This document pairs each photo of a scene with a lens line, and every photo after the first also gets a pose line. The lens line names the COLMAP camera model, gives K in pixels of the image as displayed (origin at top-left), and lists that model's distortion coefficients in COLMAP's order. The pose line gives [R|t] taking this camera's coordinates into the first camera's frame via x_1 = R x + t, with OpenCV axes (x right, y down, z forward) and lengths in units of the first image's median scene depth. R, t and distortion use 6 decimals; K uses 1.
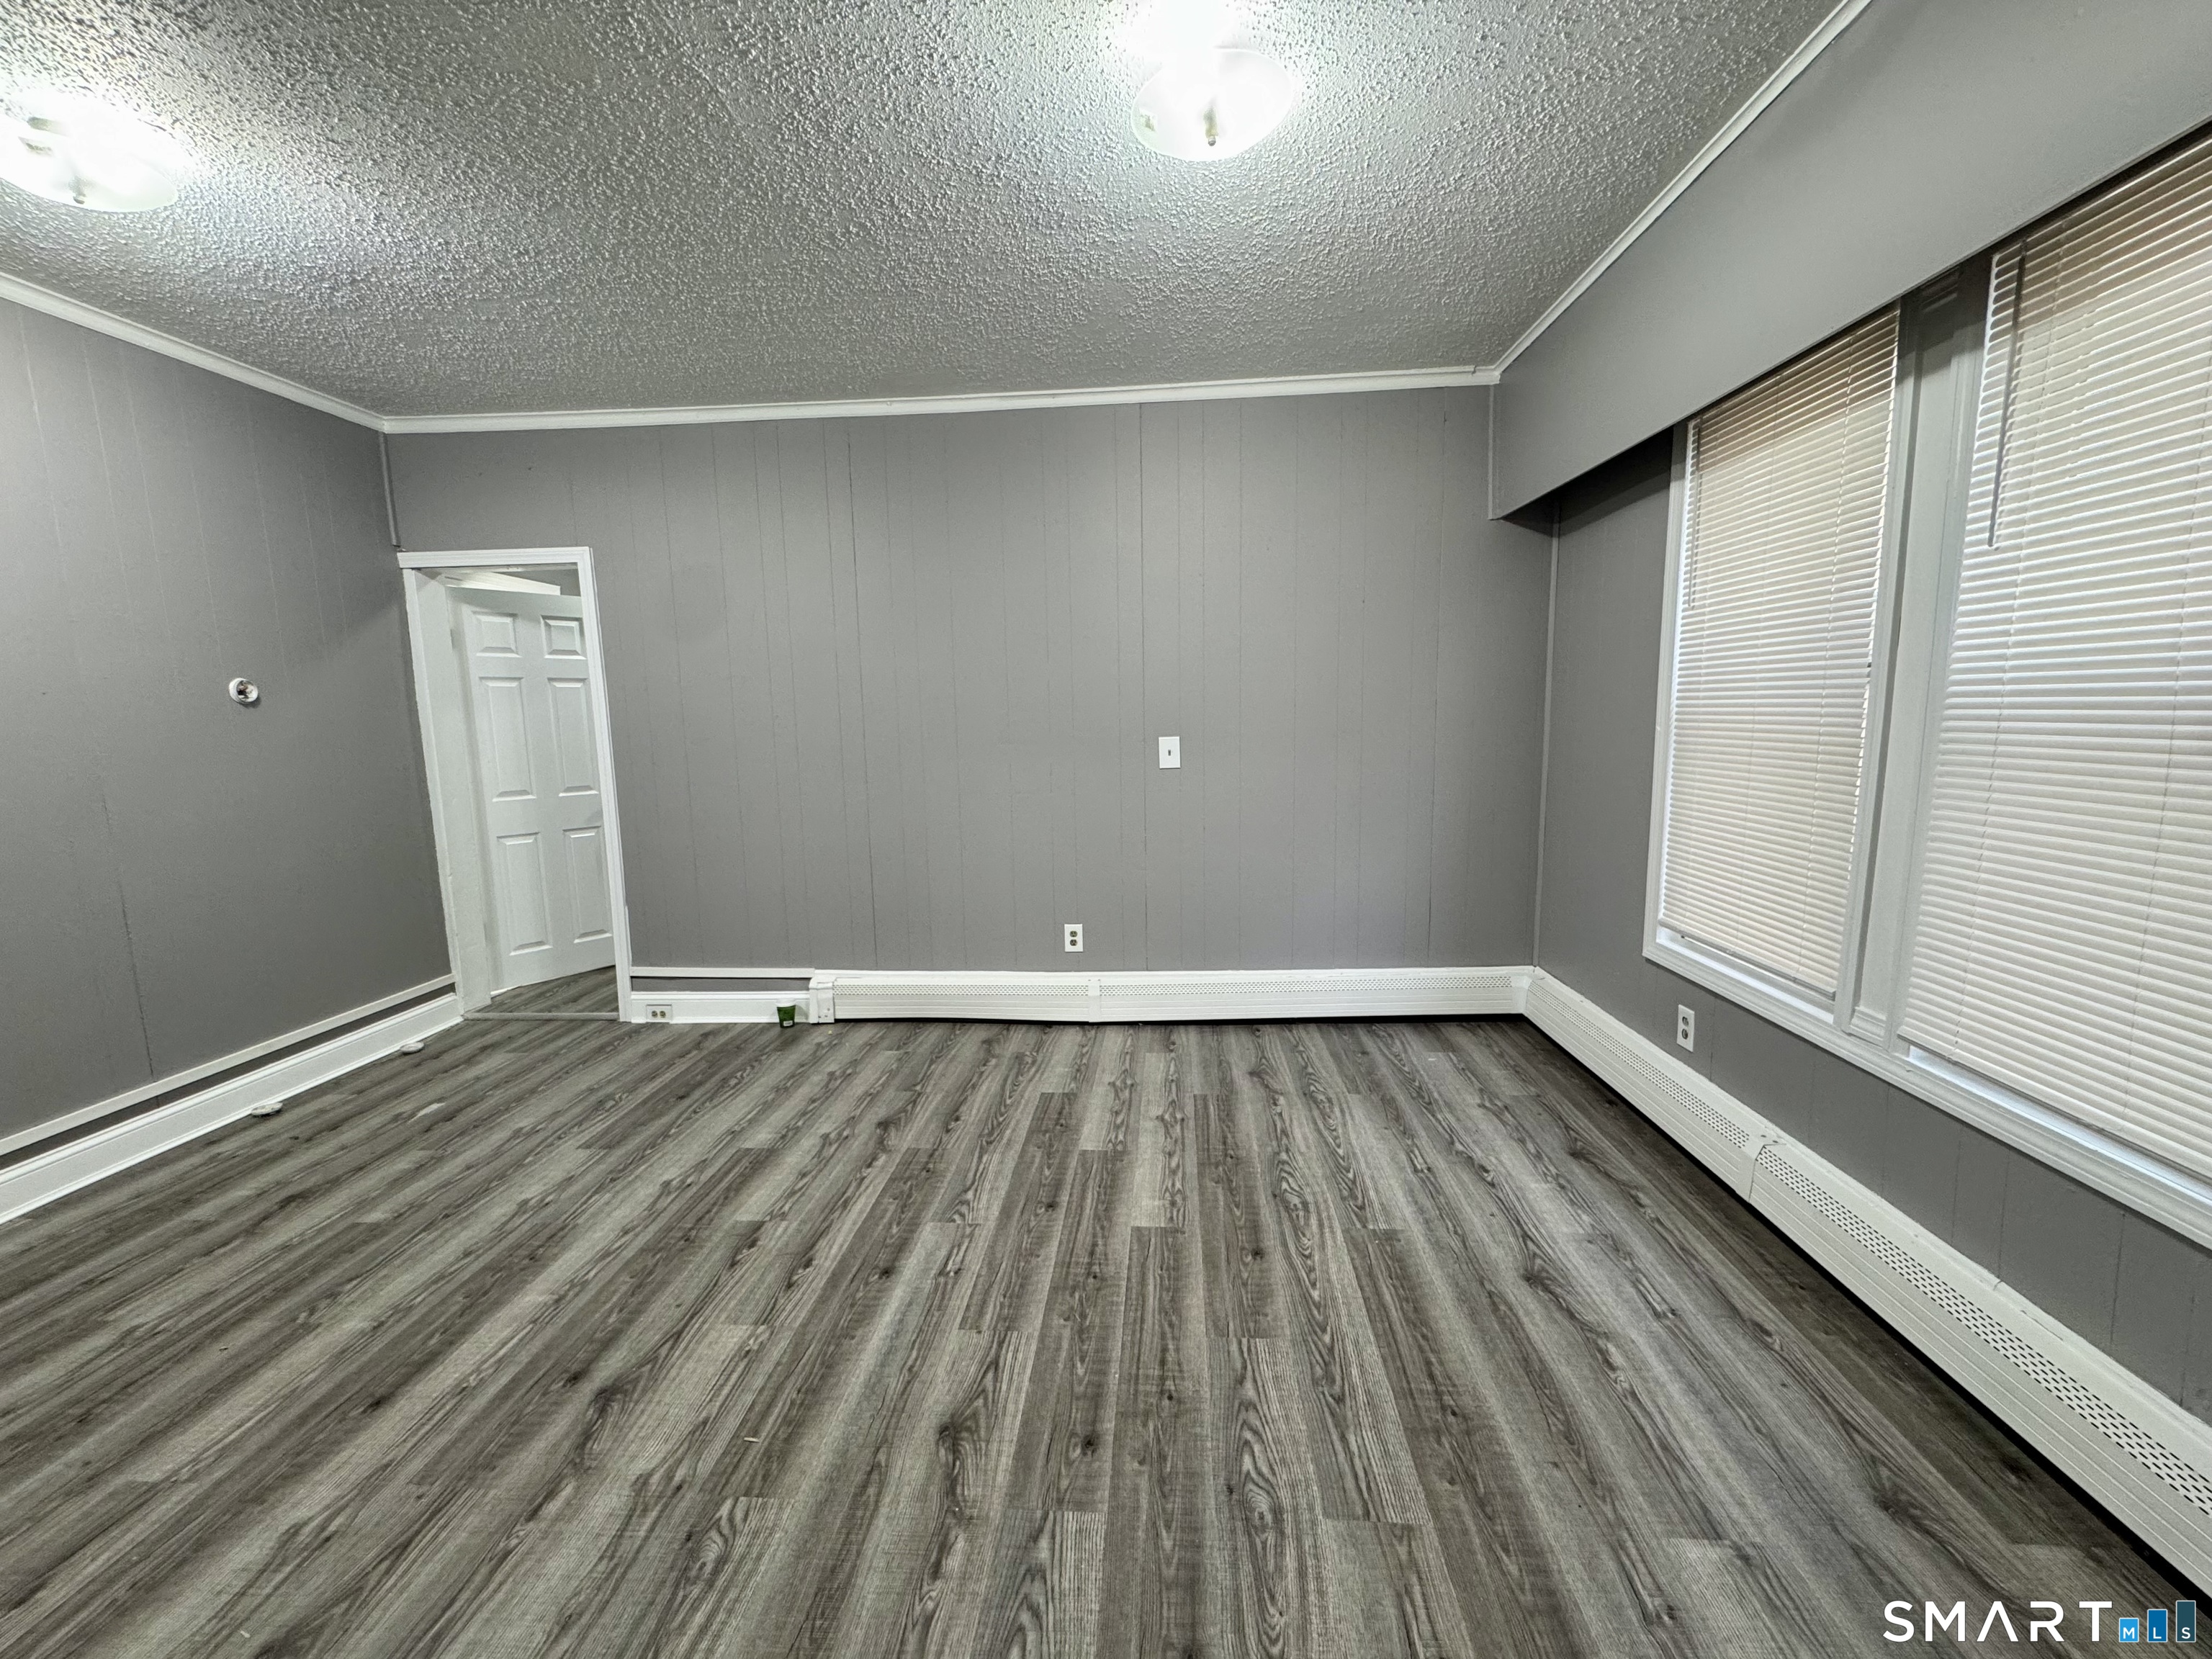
lens RADIAL K [[879.6, 0, 1109.0], [0, 879.6, 827.7], [0, 0, 1]] dist [-0.002906, -0.000390]
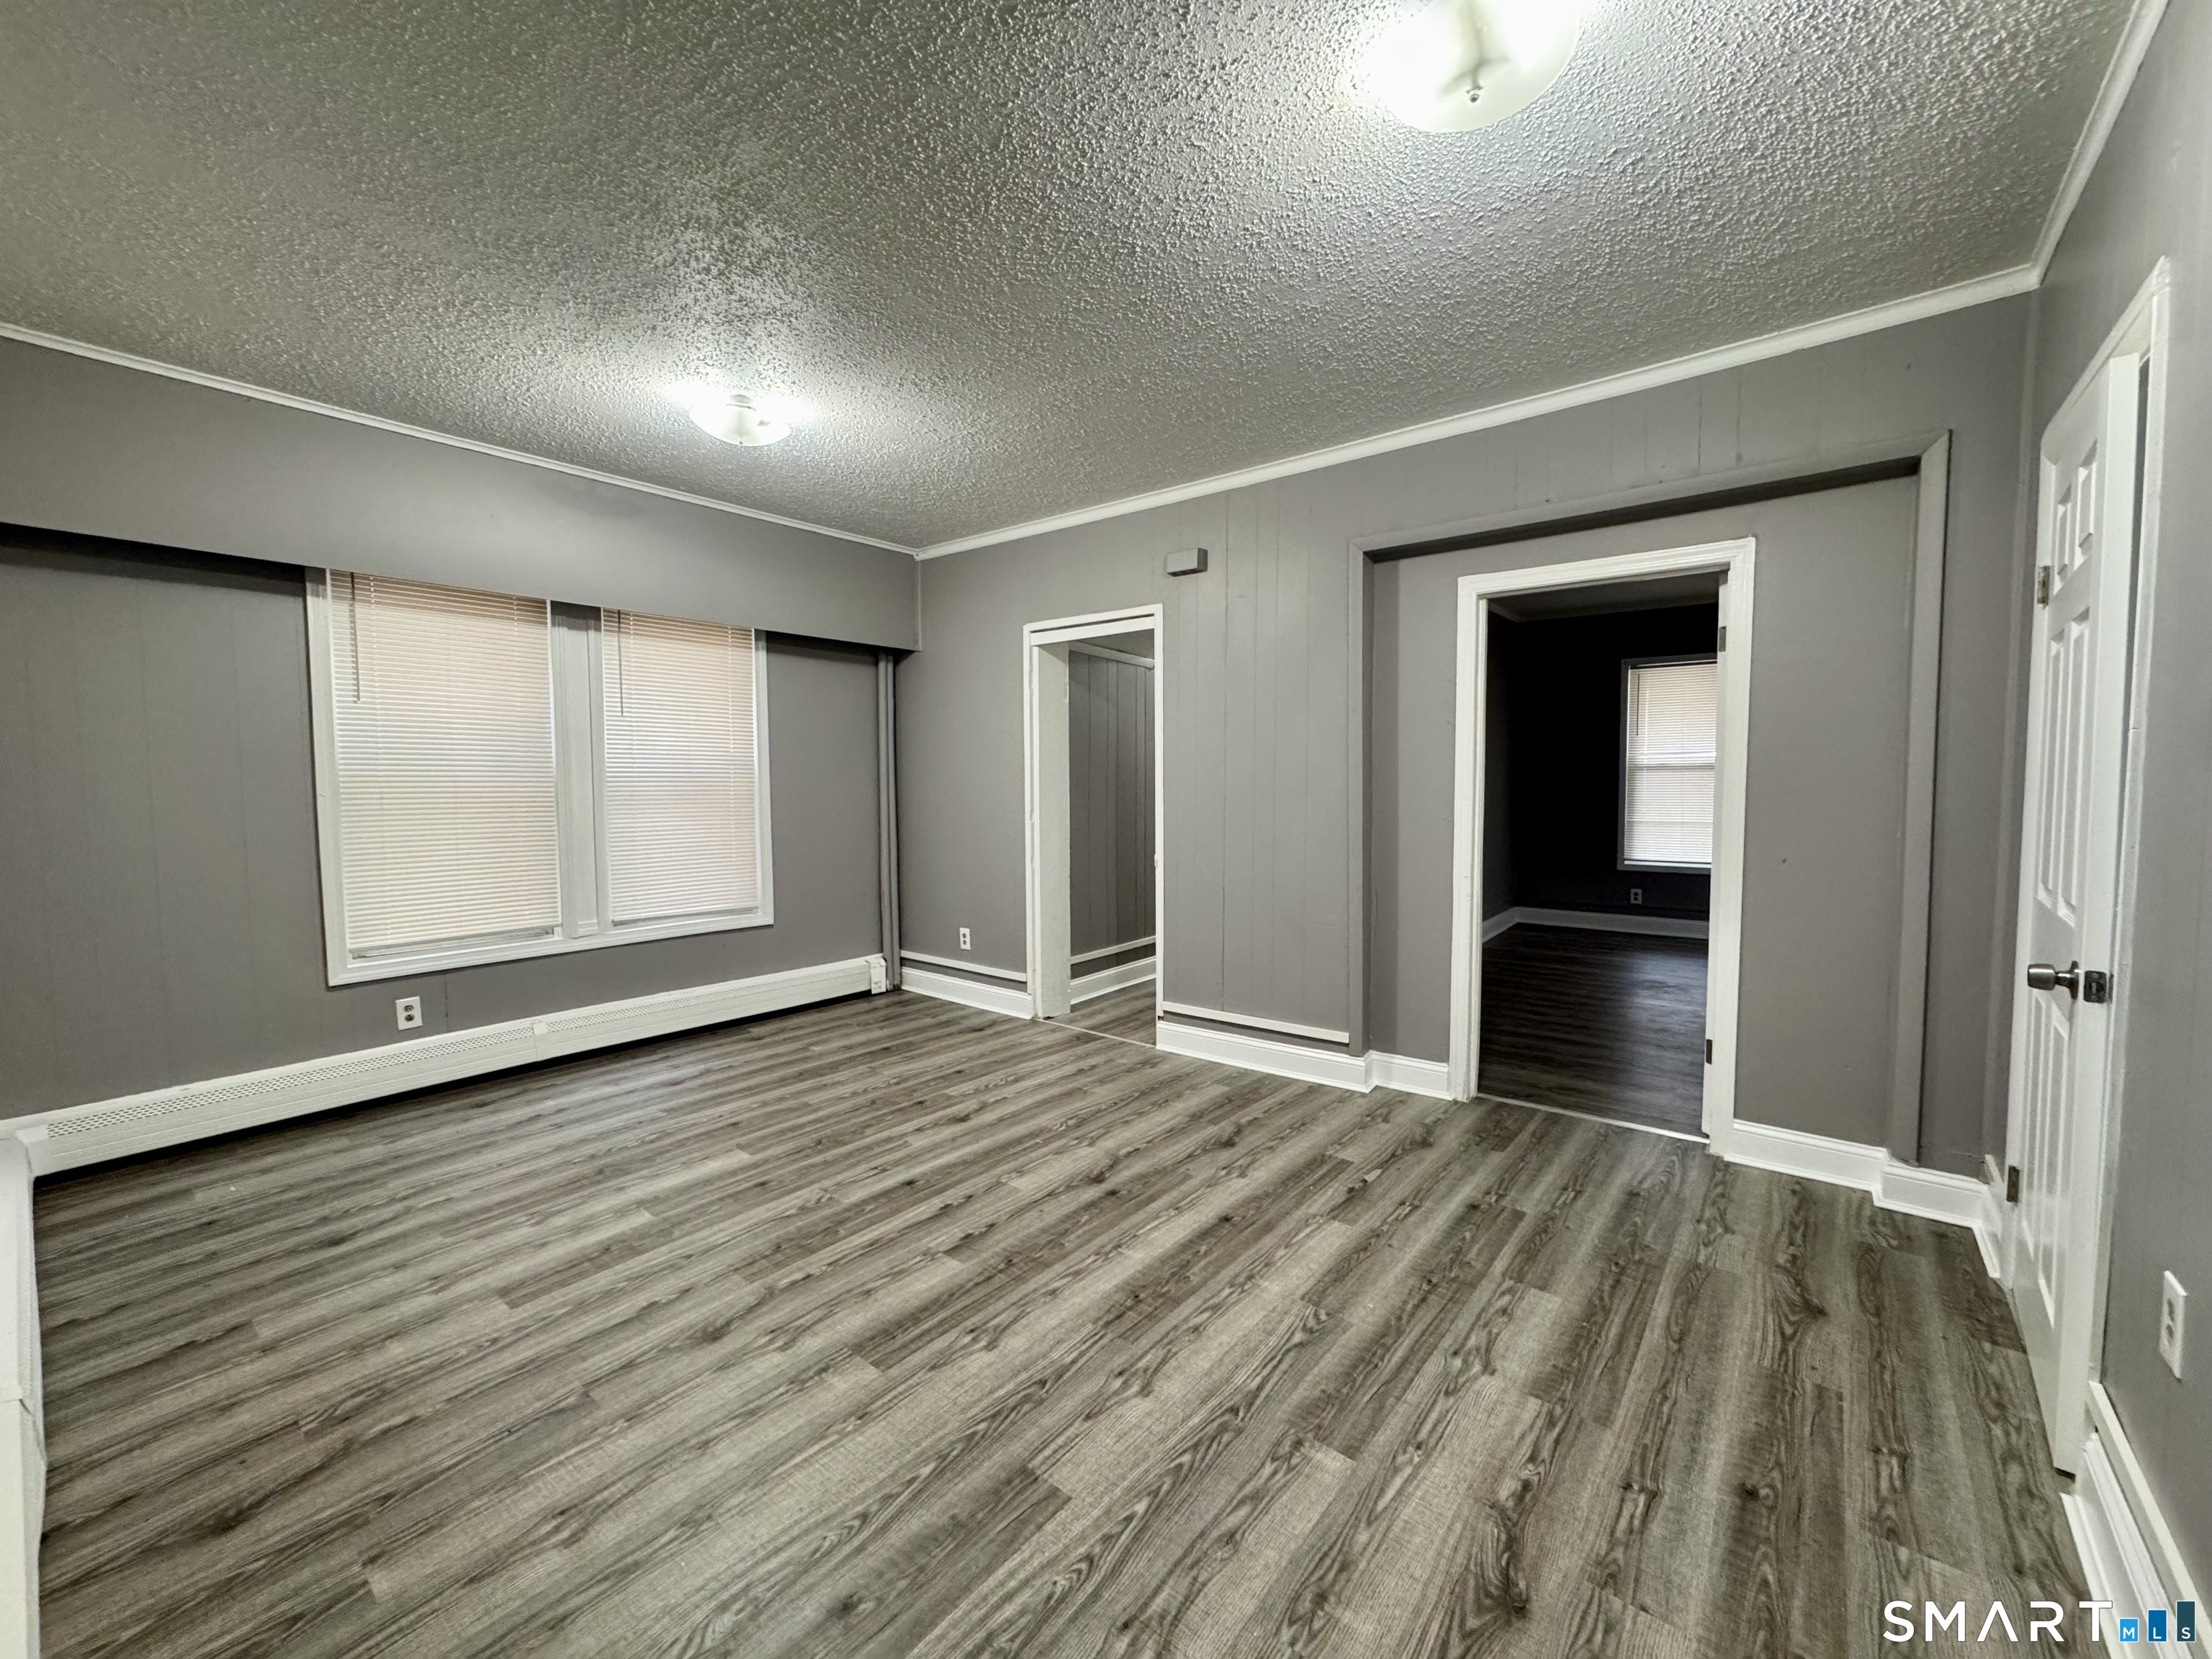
lens RADIAL K [[879.6, 0, 1105.5], [0, 879.6, 806.8], [0, 0, 1]] dist [-0.002906, -0.000390]
pose [[-0.816247, 0.008709, 0.577638, -1.258921], [0.099080, 0.987181, 0.125124, -0.185477], [-0.569144, 0.159364, -0.806646, 1.808905]]
